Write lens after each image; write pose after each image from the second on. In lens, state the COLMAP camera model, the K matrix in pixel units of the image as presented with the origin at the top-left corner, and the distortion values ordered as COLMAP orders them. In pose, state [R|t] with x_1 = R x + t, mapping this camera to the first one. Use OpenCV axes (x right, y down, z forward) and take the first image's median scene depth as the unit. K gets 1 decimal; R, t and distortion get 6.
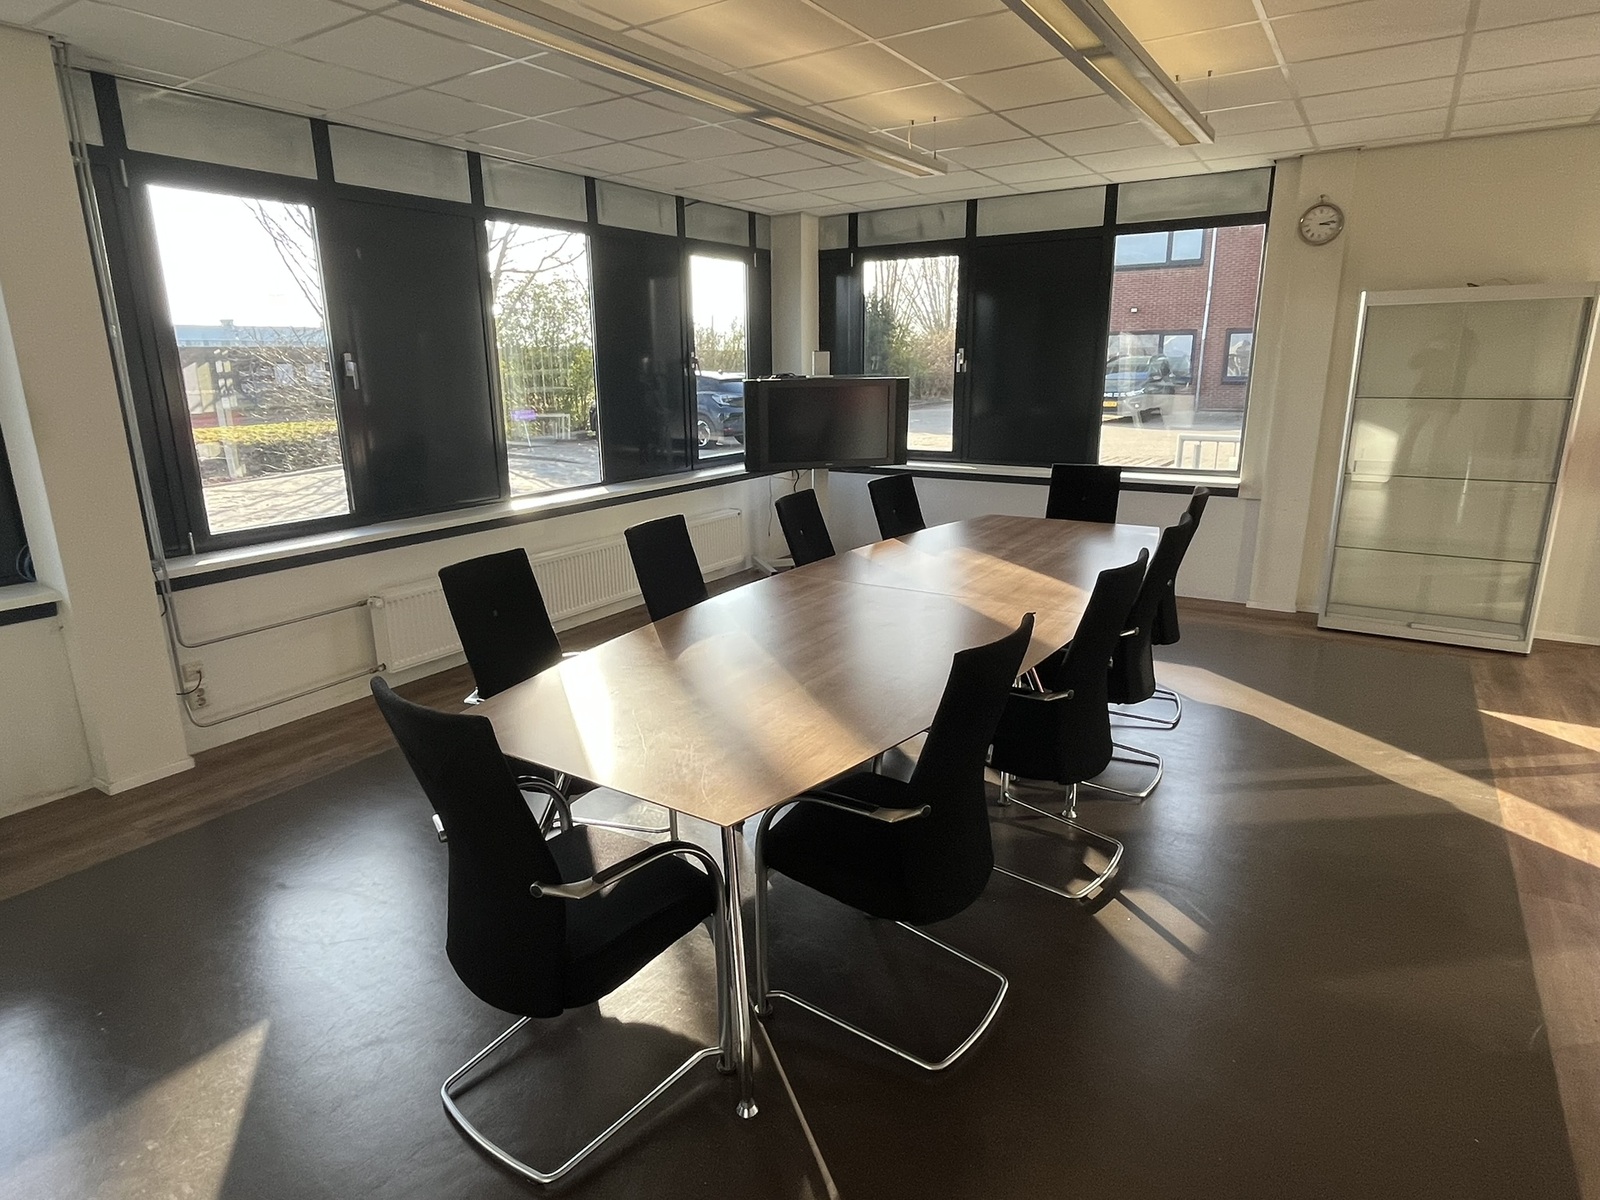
lens RADIAL K [[905.7, 0, 798.8], [0, 905.7, 600.6], [0, 0, 1]] dist [-0.005404, -0.003060]
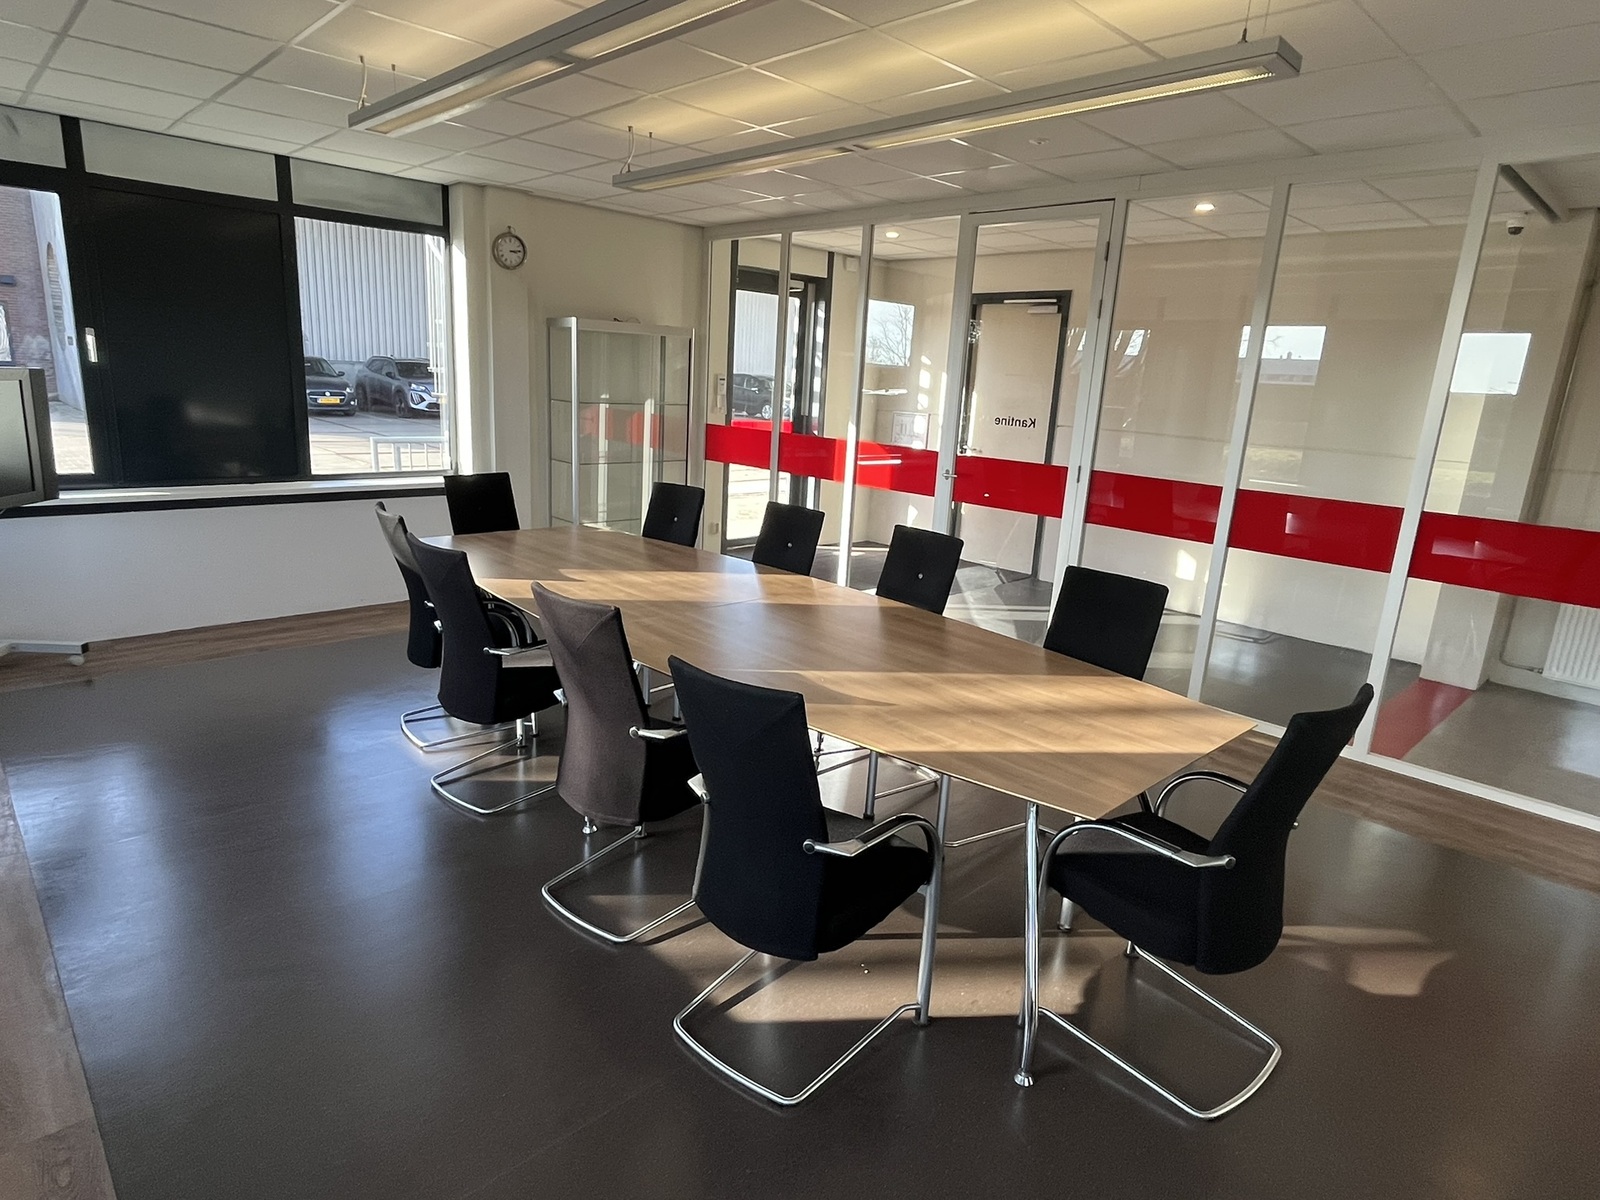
lens RADIAL K [[905.7, 0, 798.9], [0, 905.7, 599.0], [0, 0, 1]] dist [-0.005404, -0.003060]
pose [[0.230607, -0.206915, 0.950793, -0.452569], [0.195028, 0.967130, 0.163168, -0.089540], [-0.953302, 0.147804, 0.263381, 0.352223]]
